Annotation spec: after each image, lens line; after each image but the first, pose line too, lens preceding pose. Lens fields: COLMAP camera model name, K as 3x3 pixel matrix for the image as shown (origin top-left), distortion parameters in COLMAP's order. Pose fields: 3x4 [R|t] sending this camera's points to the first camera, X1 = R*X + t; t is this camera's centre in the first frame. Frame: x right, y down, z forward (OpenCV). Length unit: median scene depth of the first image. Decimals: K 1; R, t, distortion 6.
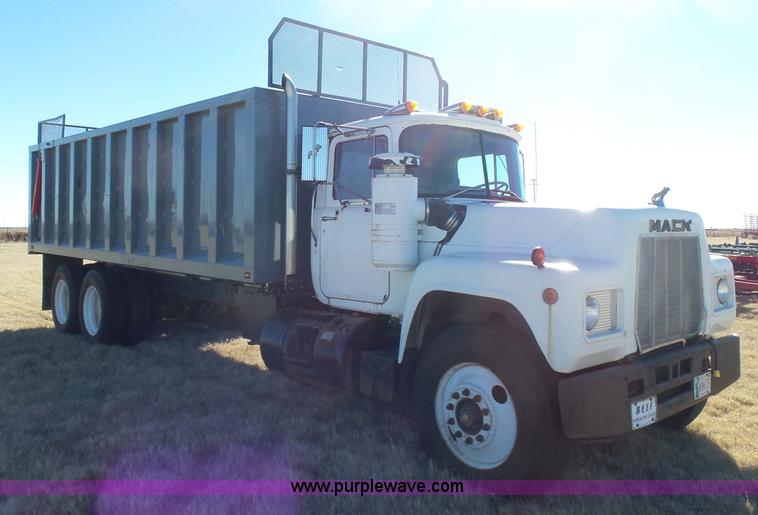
lens RADIAL K [[662.3, 0, 381.5], [0, 662.3, 228.3], [0, 0, 1]] dist [-0.024328, 0.015909]
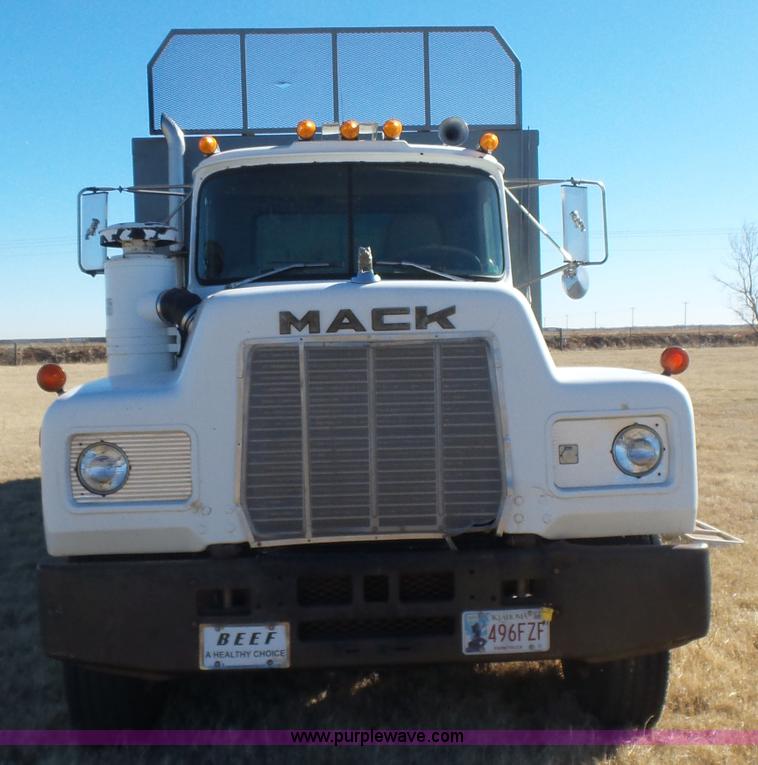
lens RADIAL K [[1089.0, 0, 360.3], [0, 1089.0, 384.7], [0, 0, 1]] dist [0.010639, 0.000000]
pose [[0.764553, 0.007424, -0.644518, 0.947255], [0.029238, 0.998505, 0.046185, 0.006881], [0.643898, -0.054155, 0.763193, 0.299046]]
